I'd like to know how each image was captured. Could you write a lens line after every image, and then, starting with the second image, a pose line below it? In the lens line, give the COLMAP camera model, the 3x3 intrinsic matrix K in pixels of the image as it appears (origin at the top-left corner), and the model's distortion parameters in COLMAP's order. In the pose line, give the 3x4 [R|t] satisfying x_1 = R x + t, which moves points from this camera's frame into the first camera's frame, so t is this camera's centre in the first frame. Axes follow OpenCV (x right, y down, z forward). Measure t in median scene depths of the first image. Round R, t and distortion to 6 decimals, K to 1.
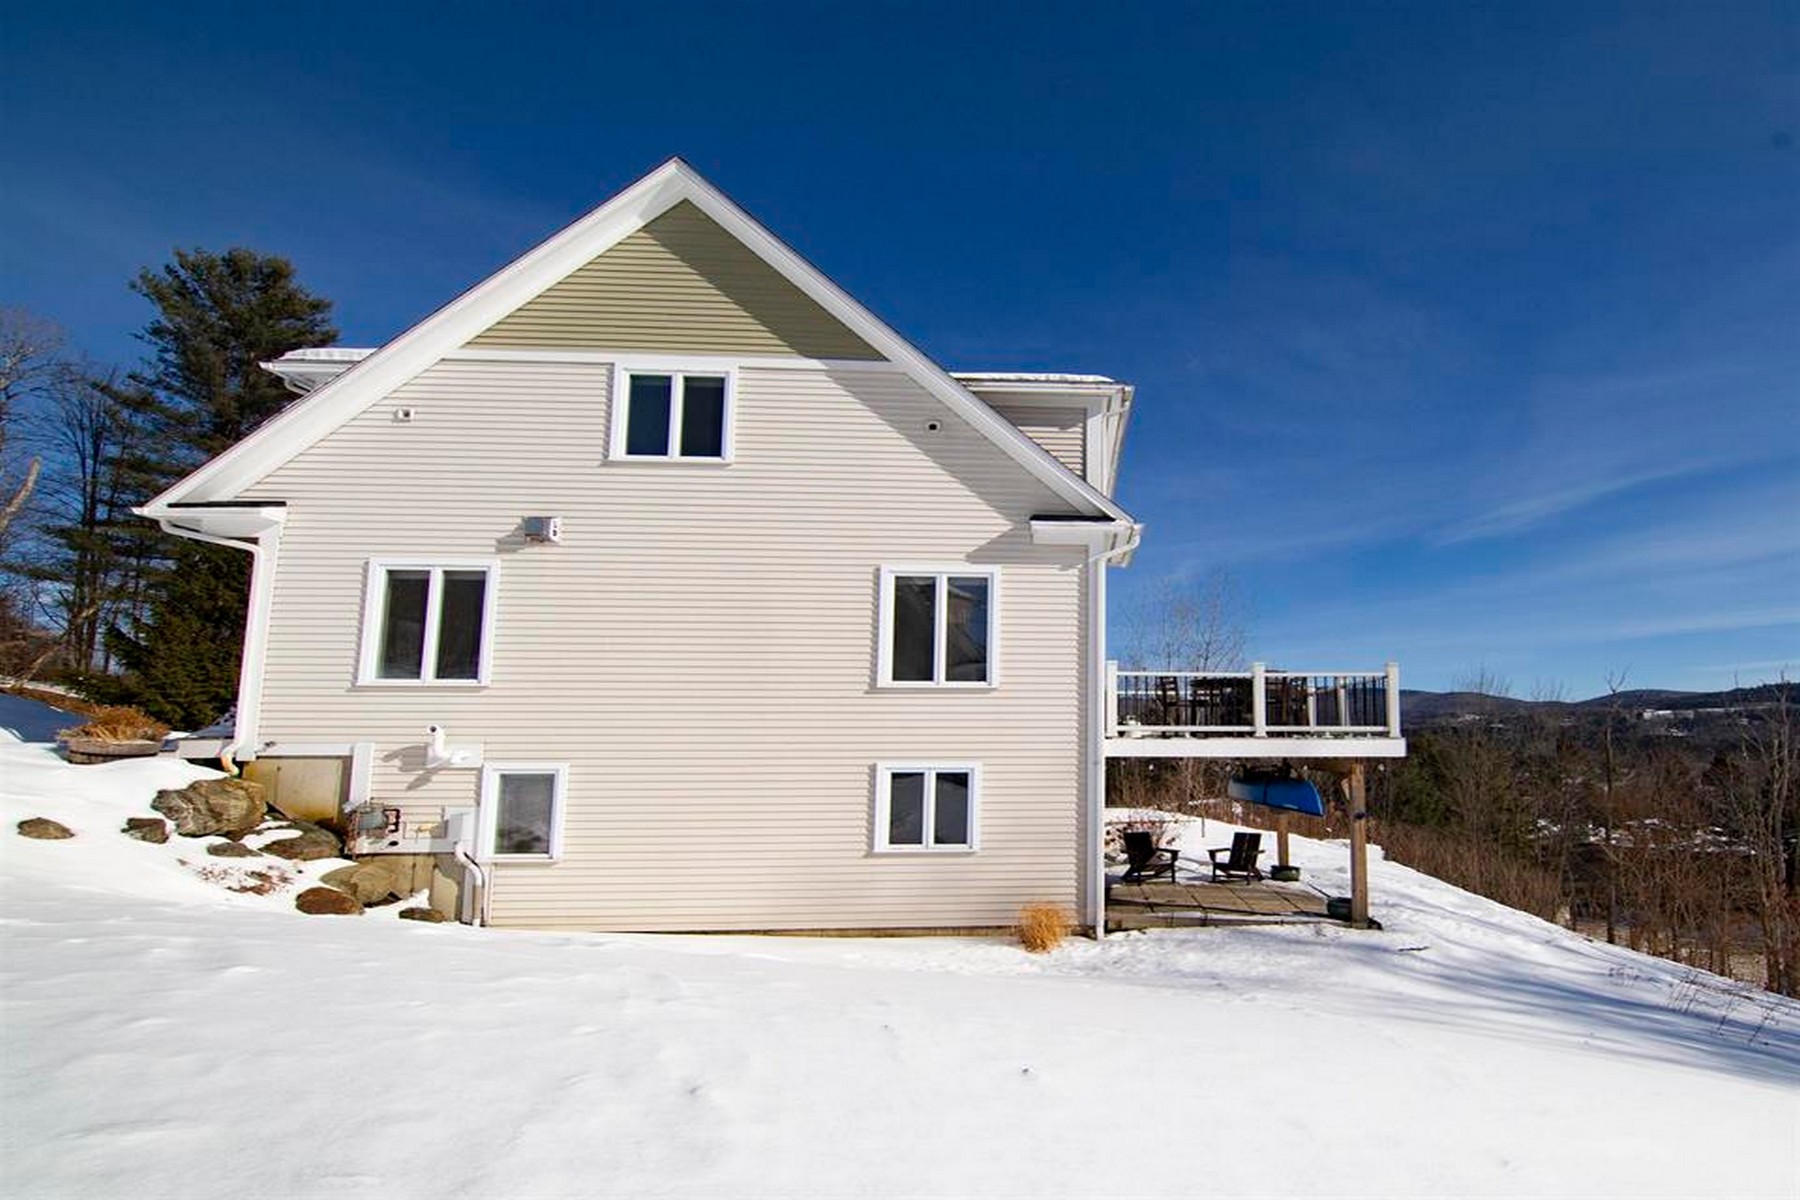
lens RADIAL K [[616.9, 0, 906.6], [0, 616.9, 598.3], [0, 0, 1]] dist [-0.004531, -0.001524]
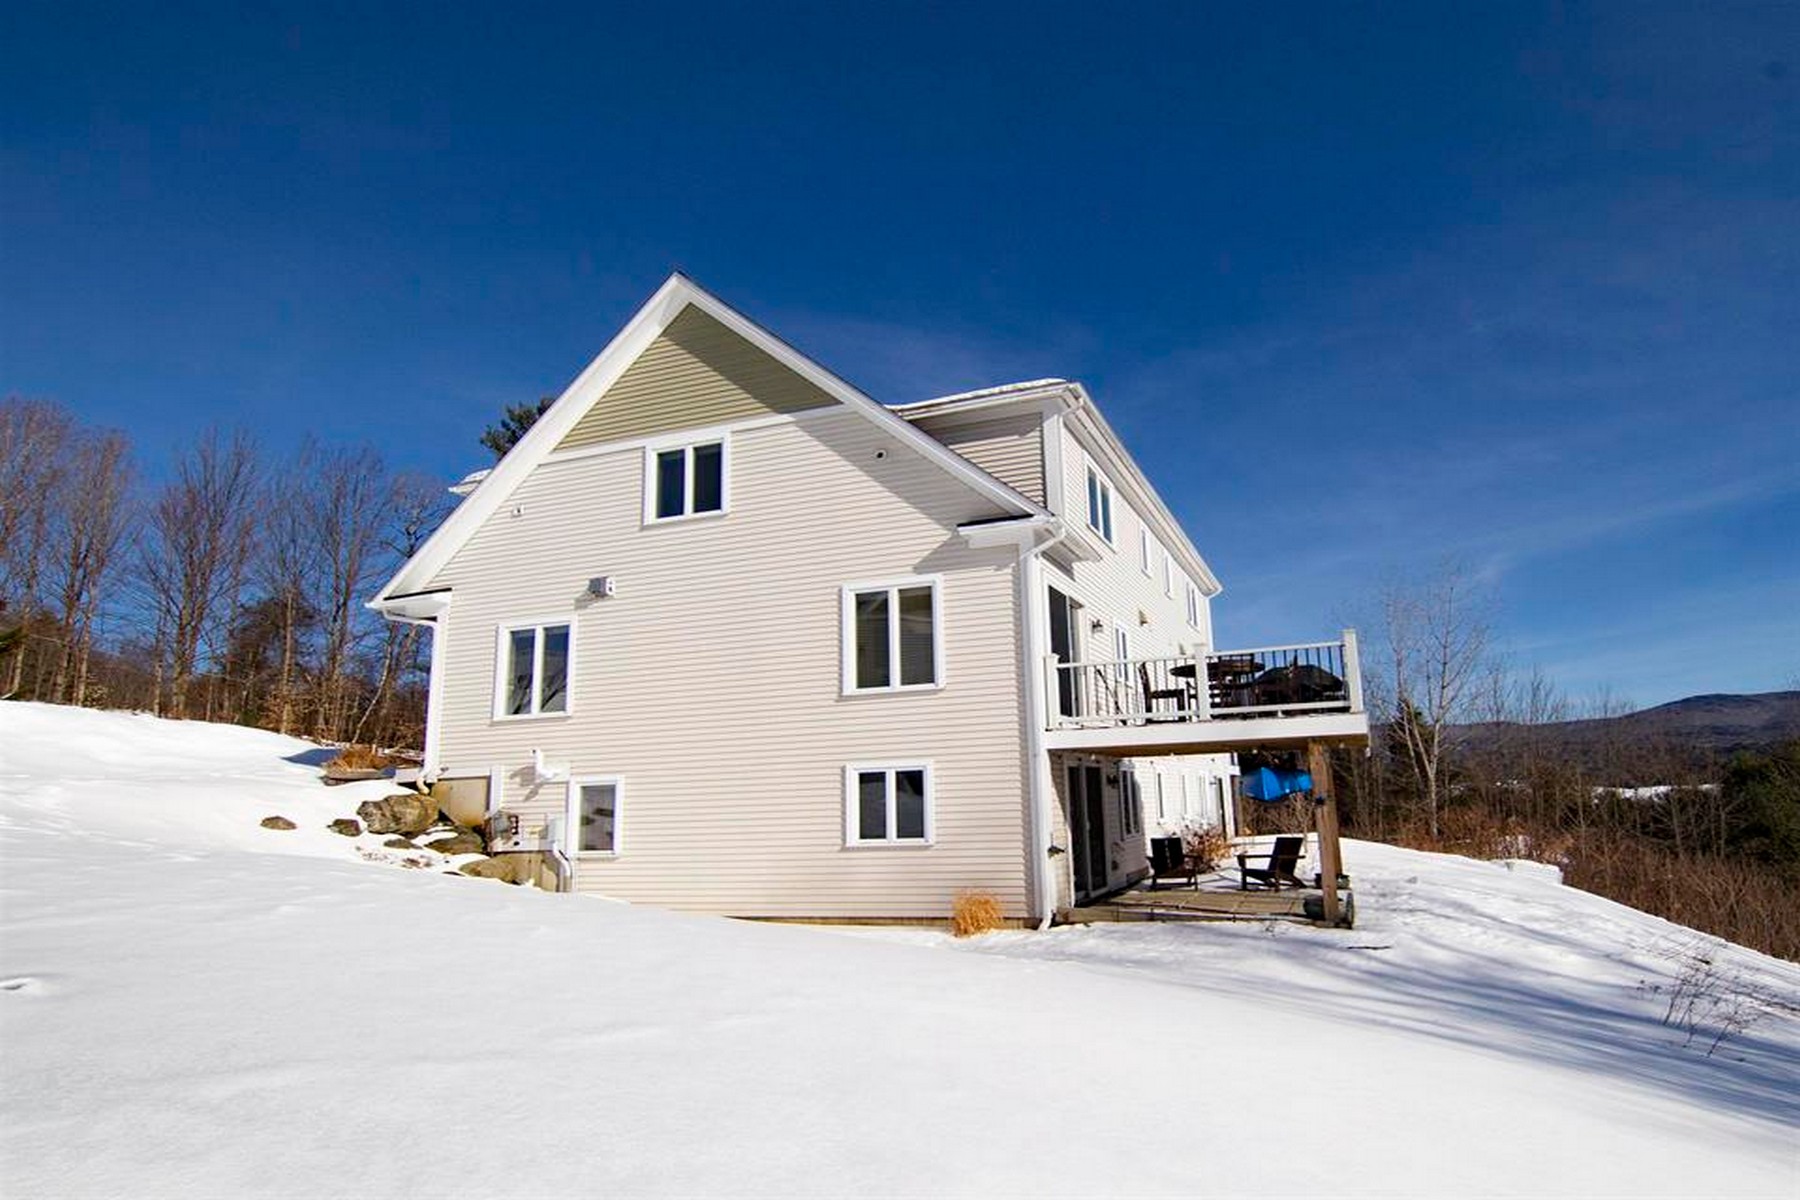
lens RADIAL K [[616.9, 0, 917.9], [0, 616.9, 604.5], [0, 0, 1]] dist [-0.004531, -0.001524]
pose [[0.960579, -0.100904, -0.259048, 0.357386], [0.088696, 0.994344, -0.058420, 0.054951], [0.263478, 0.033141, 0.964096, -0.030675]]
